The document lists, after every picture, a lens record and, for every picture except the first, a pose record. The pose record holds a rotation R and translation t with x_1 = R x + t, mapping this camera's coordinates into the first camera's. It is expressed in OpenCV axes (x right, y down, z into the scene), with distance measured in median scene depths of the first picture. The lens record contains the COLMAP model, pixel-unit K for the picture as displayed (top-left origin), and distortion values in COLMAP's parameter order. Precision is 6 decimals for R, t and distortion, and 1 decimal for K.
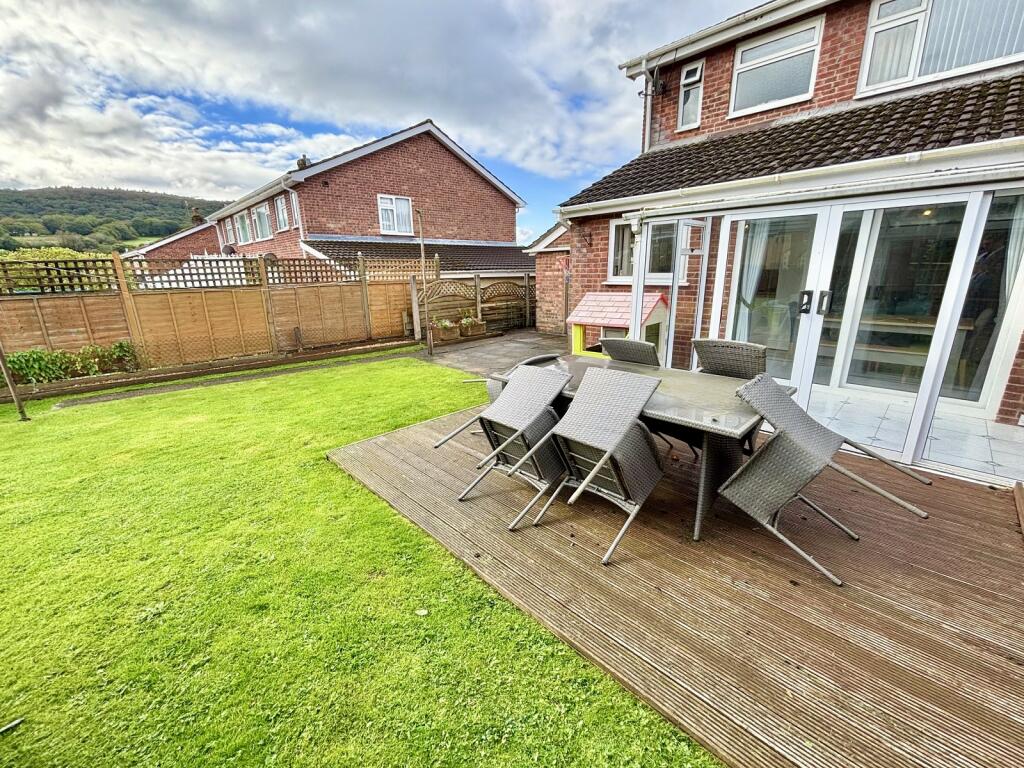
lens RADIAL K [[412.8, 0, 509.4], [0, 412.8, 381.7], [0, 0, 1]] dist [-0.002841, 0.000723]
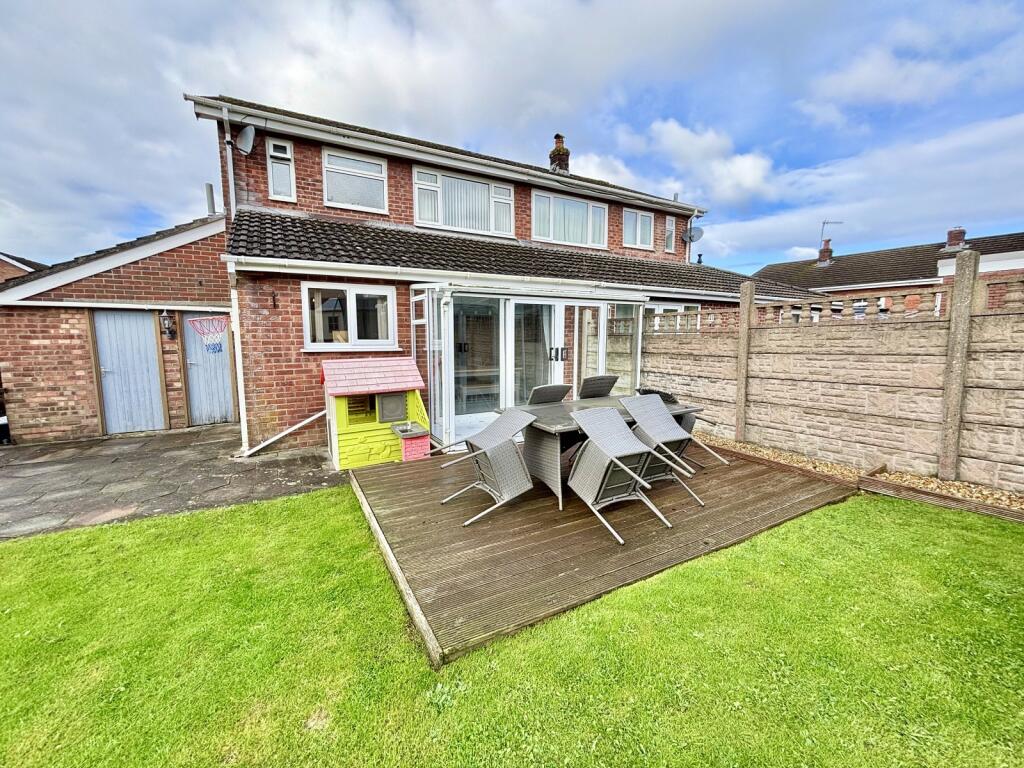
lens RADIAL K [[412.8, 0, 510.3], [0, 412.8, 380.9], [0, 0, 1]] dist [-0.002841, 0.000723]
pose [[0.265263, -0.088681, 0.960089, -0.475216], [0.252091, 0.967503, 0.019715, -0.083499], [-0.930637, 0.236800, 0.278998, 0.362188]]
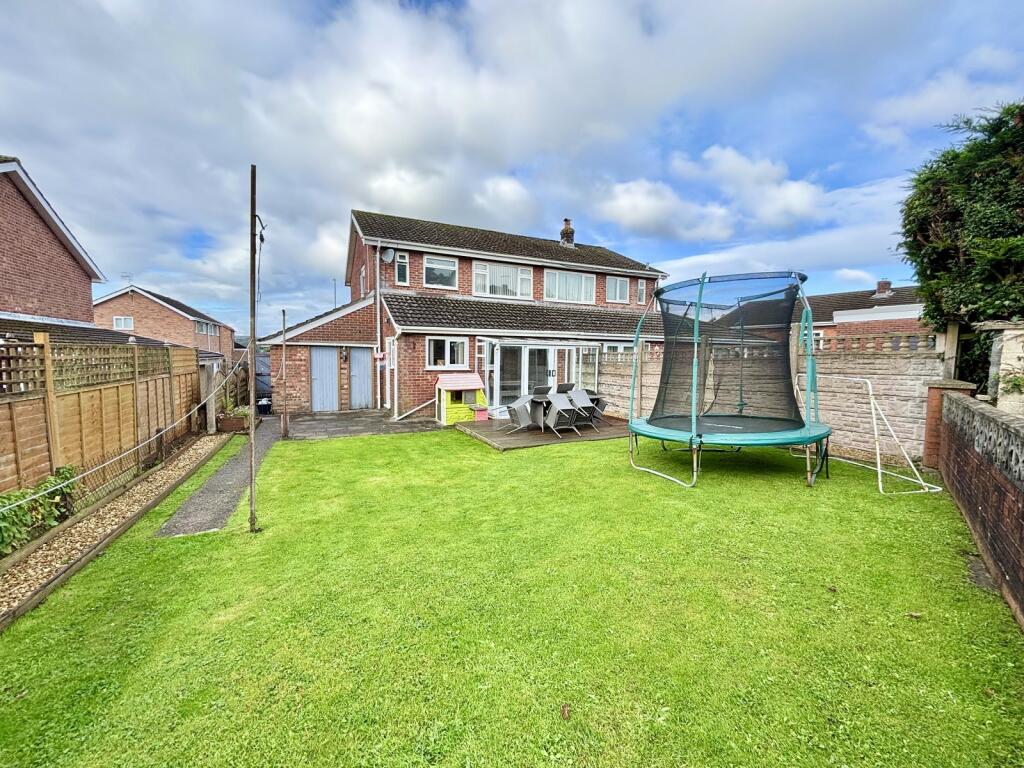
lens RADIAL K [[412.8, 0, 505.1], [0, 412.8, 385.2], [0, 0, 1]] dist [-0.002841, 0.000723]
pose [[0.332278, -0.051119, 0.941795, -1.282385], [0.232560, 0.972141, -0.029284, -0.041951], [-0.914061, 0.228755, 0.334909, 0.111278]]
